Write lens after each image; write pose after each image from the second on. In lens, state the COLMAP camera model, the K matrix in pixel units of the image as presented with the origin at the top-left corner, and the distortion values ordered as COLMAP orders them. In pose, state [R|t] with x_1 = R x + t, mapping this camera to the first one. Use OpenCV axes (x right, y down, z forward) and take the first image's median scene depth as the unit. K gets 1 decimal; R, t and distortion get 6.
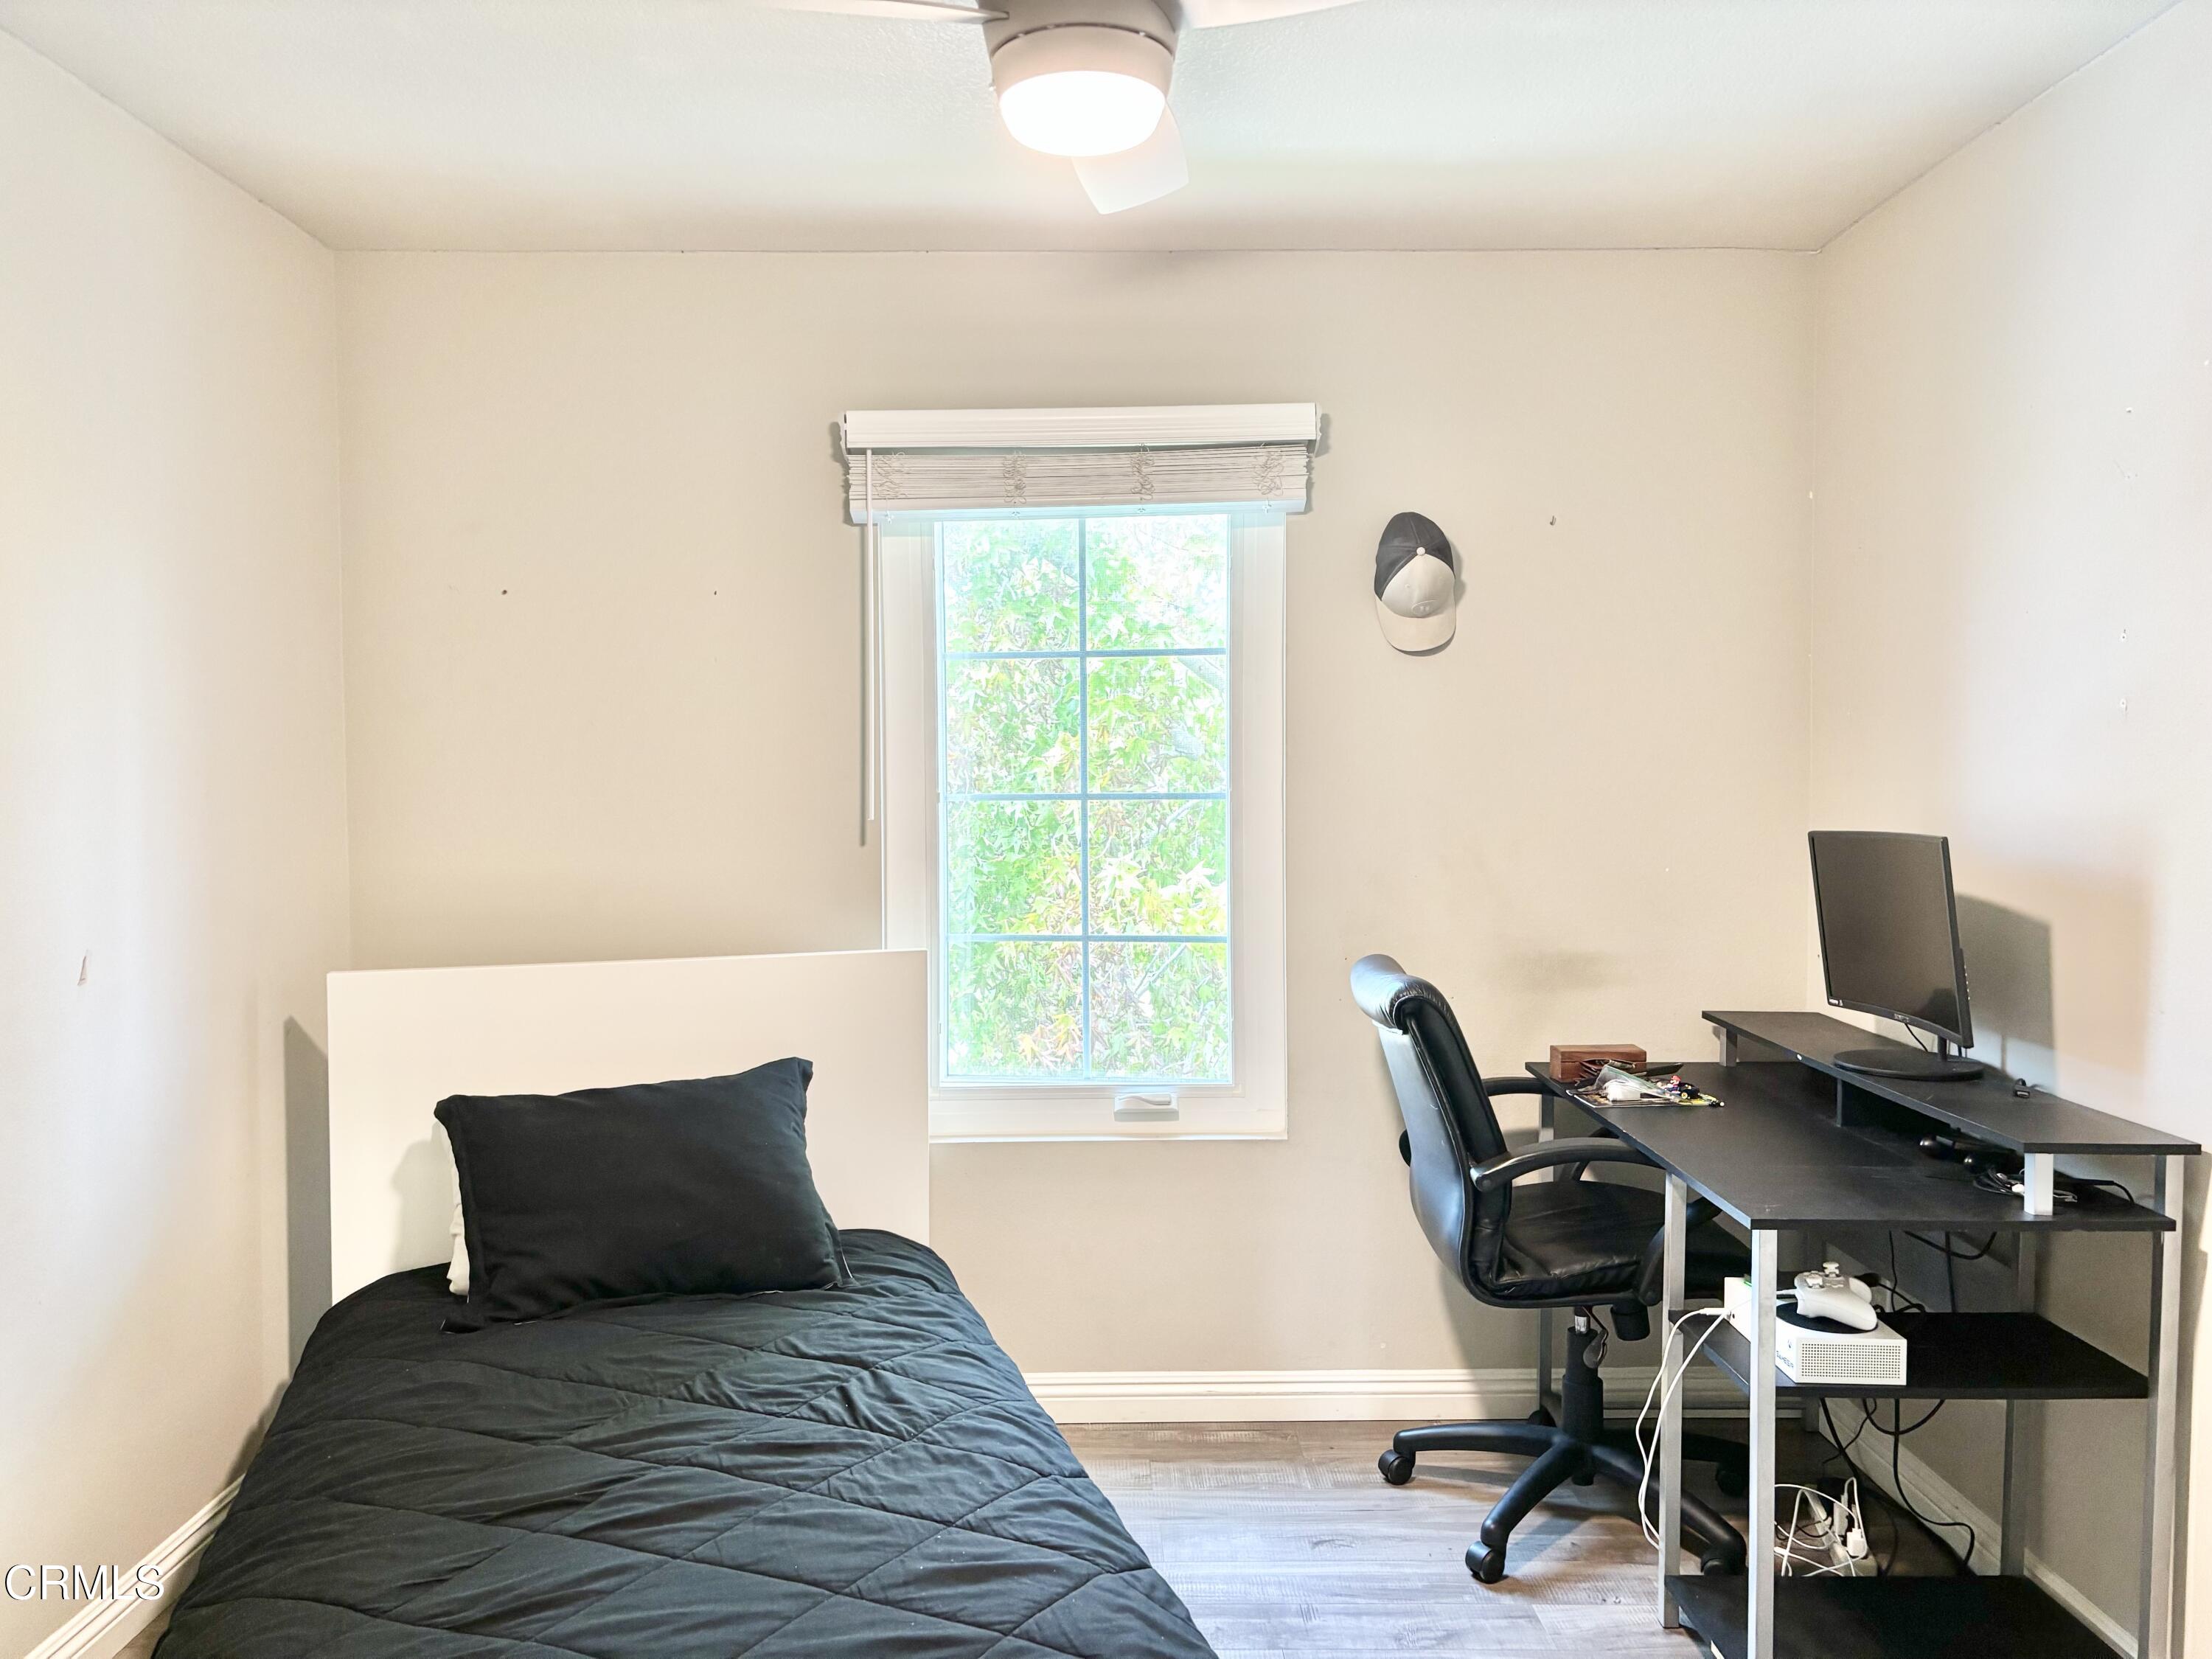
lens RADIAL K [[1675.0, 0, 1106.0], [0, 1675.0, 829.5], [0, 0, 1]] dist [0.129858, -0.190102]
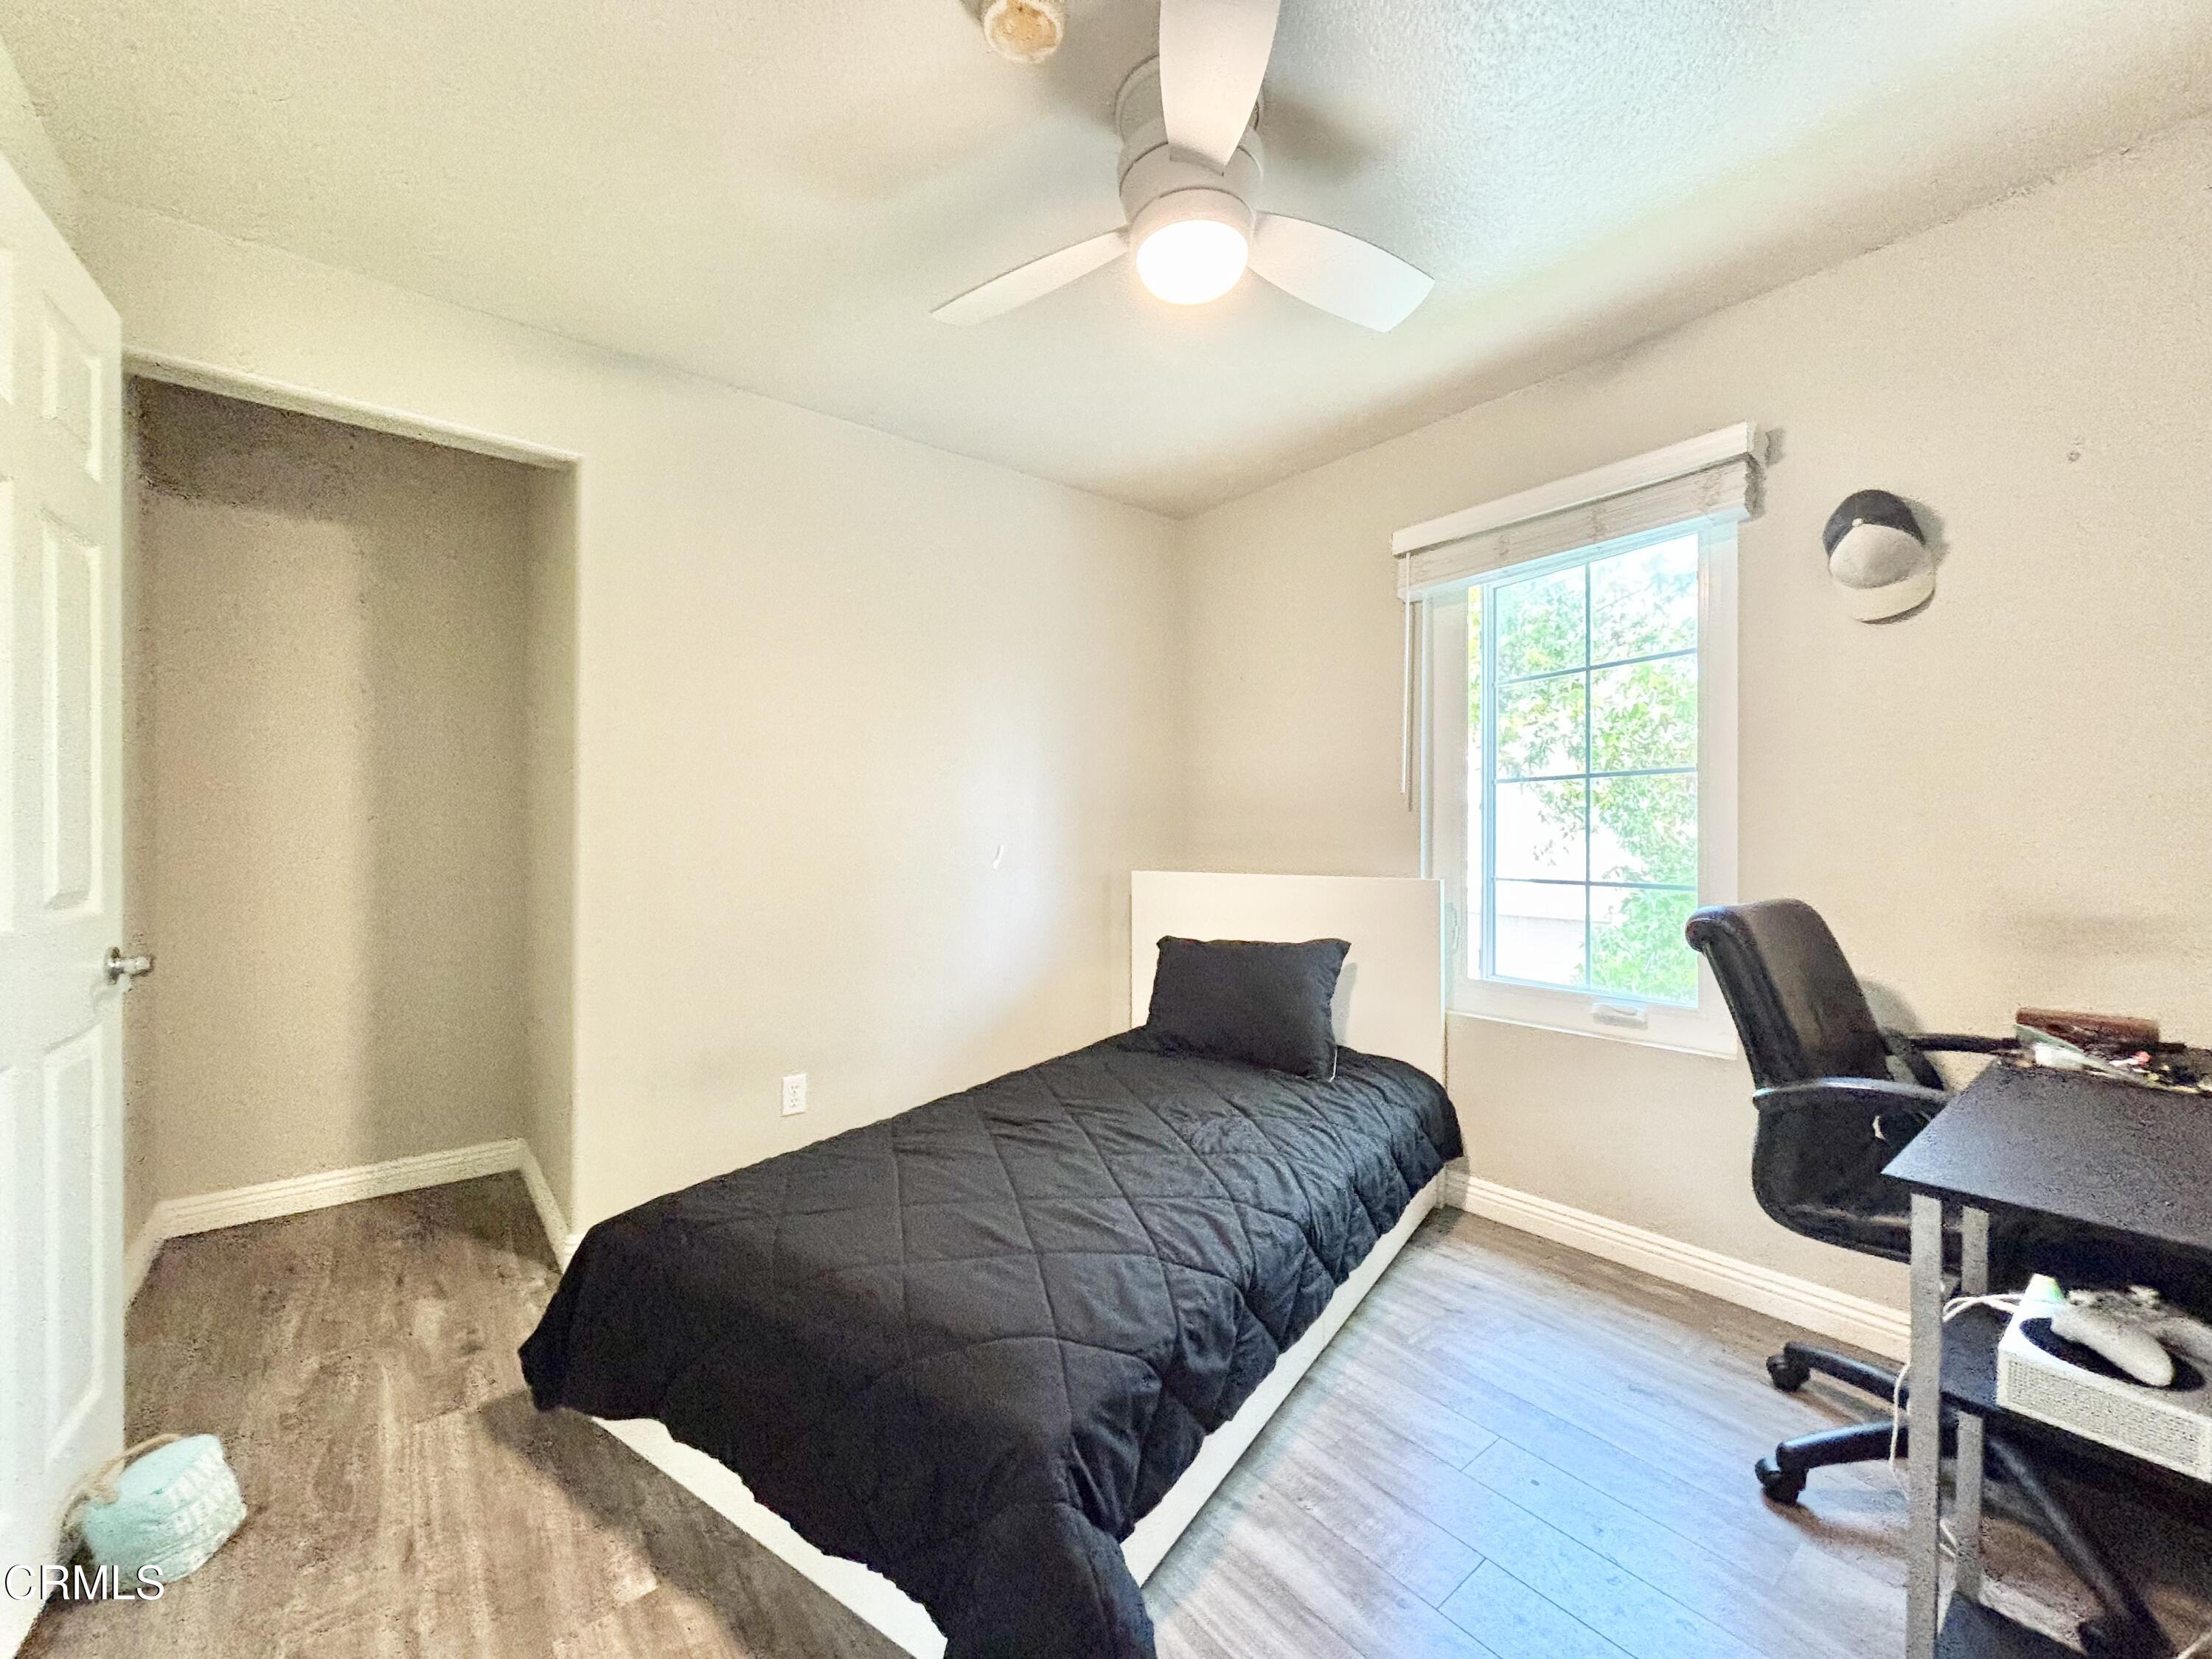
lens RADIAL K [[889.0, 0, 1107.4], [0, 889.0, 831.6], [0, 0, 1]] dist [0.004961, -0.000434]
pose [[0.622171, 0.004627, -0.782868, 0.380626], [-0.032493, 0.999273, -0.019917, 0.064236], [0.782207, 0.037830, 0.621869, 0.332504]]
